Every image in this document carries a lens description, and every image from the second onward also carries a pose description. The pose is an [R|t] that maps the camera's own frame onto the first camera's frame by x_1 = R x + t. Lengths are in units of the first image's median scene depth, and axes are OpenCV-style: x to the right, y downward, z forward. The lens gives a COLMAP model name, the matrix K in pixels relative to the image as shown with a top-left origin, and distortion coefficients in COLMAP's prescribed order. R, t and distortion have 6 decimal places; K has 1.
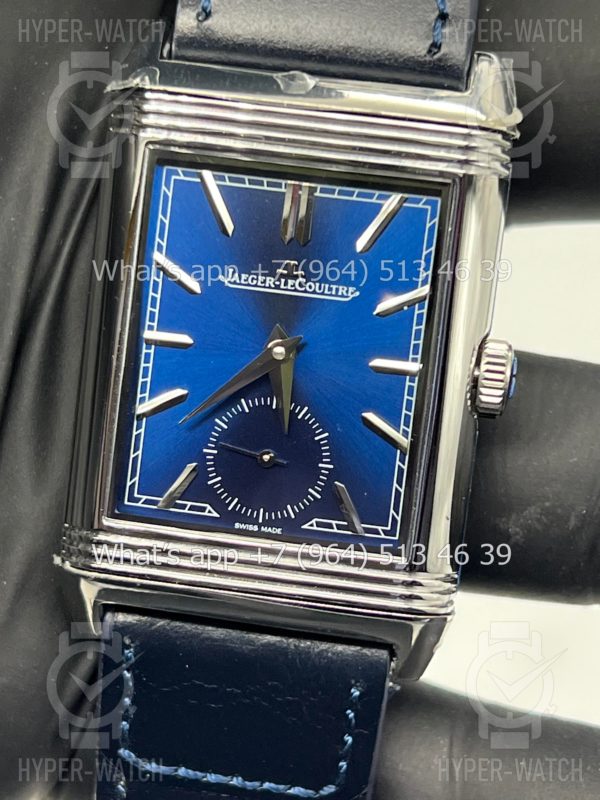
lens RADIAL K [[1922.8, 0, 271.2], [0, 1922.8, 377.8], [0, 0, 1]] dist [0.190267, 0.000000]
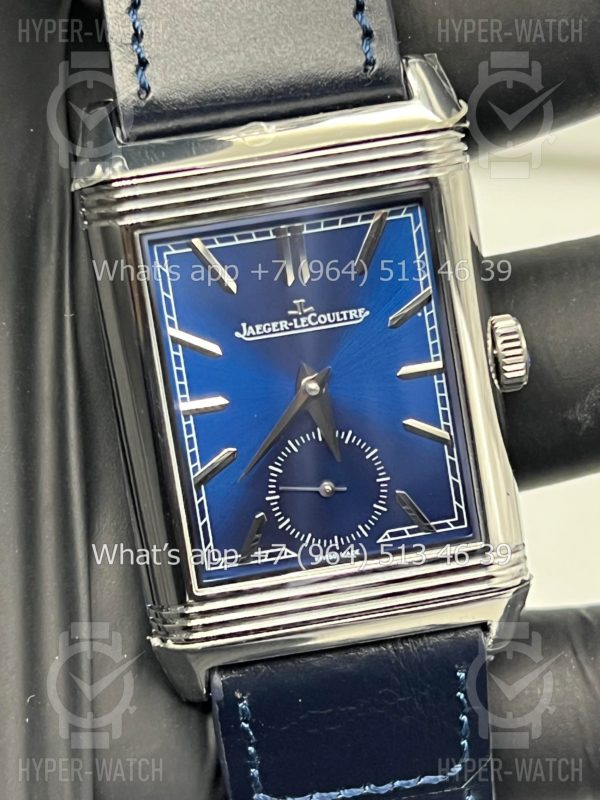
lens RADIAL K [[1922.8, 0, 278.4], [0, 1922.8, 392.7], [0, 0, 1]] dist [0.190267, 0.000000]
pose [[0.948404, -0.284642, 0.139673, -0.158191], [0.278328, 0.958401, 0.063246, -0.081253], [-0.151865, -0.021108, 0.988176, -0.023874]]
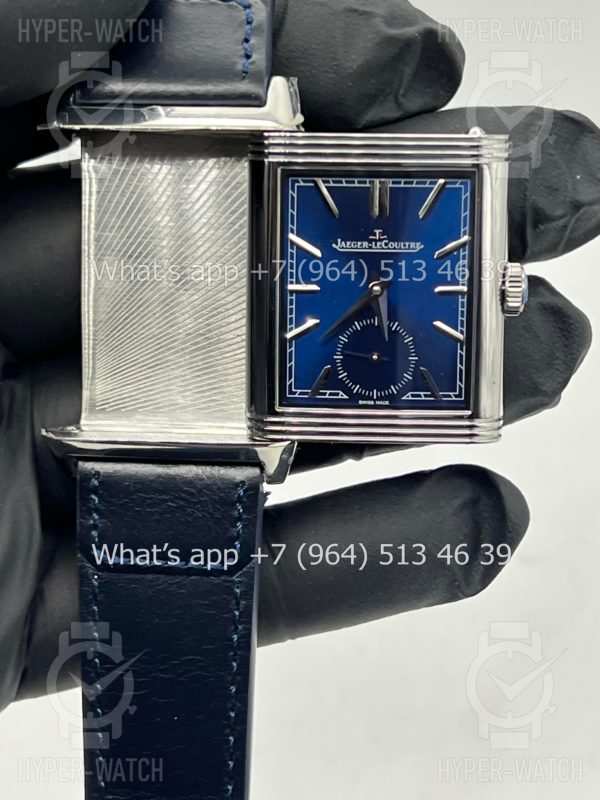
lens RADIAL K [[1922.8, 0, 261.1], [0, 1922.8, 395.1], [0, 0, 1]] dist [0.190267, 0.000000]
pose [[0.993505, -0.112066, 0.019715, -0.128700], [0.110282, 0.991011, 0.075726, -0.056684], [-0.028024, -0.073060, 0.996934, -0.559617]]
